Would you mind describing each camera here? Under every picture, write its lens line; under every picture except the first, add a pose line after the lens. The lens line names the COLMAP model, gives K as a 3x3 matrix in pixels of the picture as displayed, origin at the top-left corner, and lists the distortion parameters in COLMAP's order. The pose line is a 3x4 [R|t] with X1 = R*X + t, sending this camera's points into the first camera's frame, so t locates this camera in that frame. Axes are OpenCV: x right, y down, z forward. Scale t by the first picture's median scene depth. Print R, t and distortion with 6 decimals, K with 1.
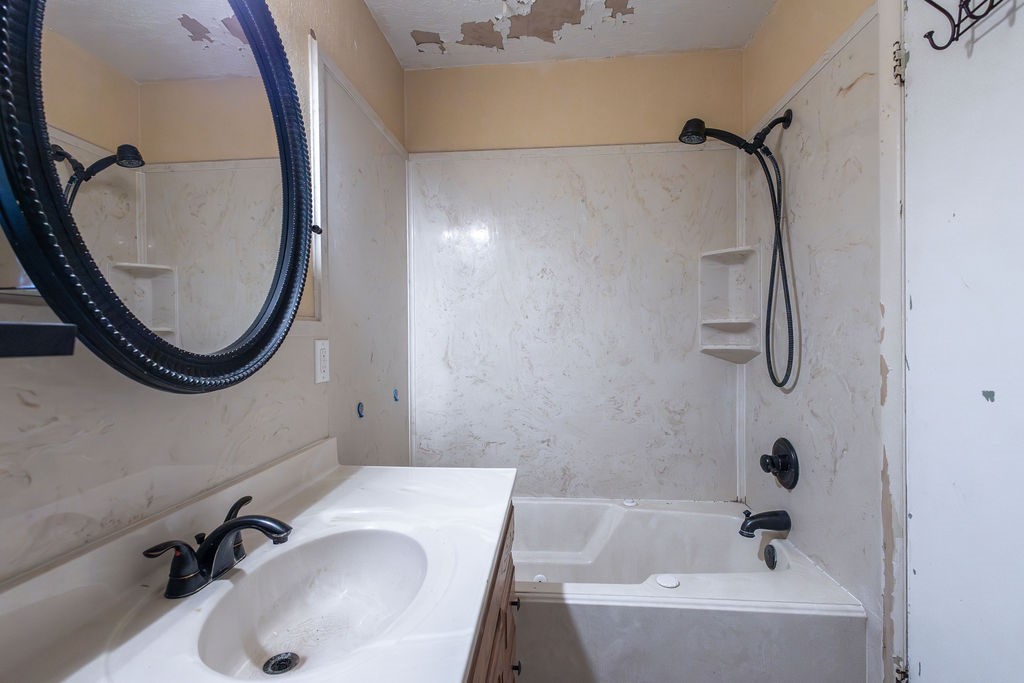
lens RADIAL K [[468.9, 0, 512.0], [0, 468.9, 341.5], [0, 0, 1]] dist [0.016656, -0.009920]
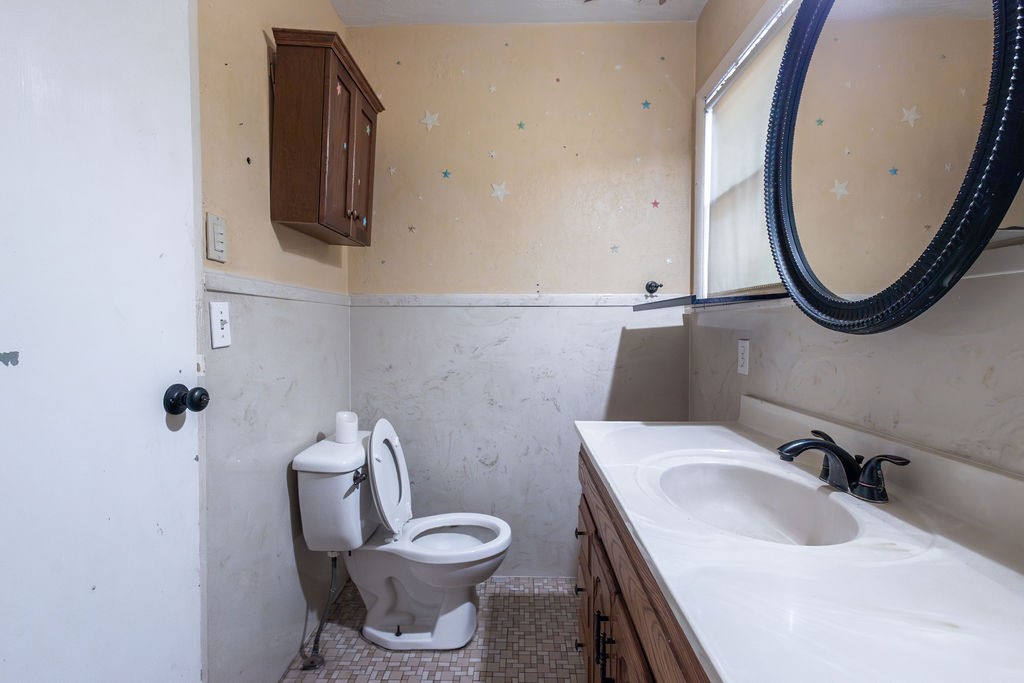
lens RADIAL K [[468.9, 0, 512.0], [0, 468.9, 341.5], [0, 0, 1]] dist [0.016656, -0.009920]
pose [[-0.997090, 0.010986, -0.075443, 0.274147], [0.007242, 0.998737, 0.049716, 0.062004], [0.075894, 0.049025, -0.995910, 2.037364]]
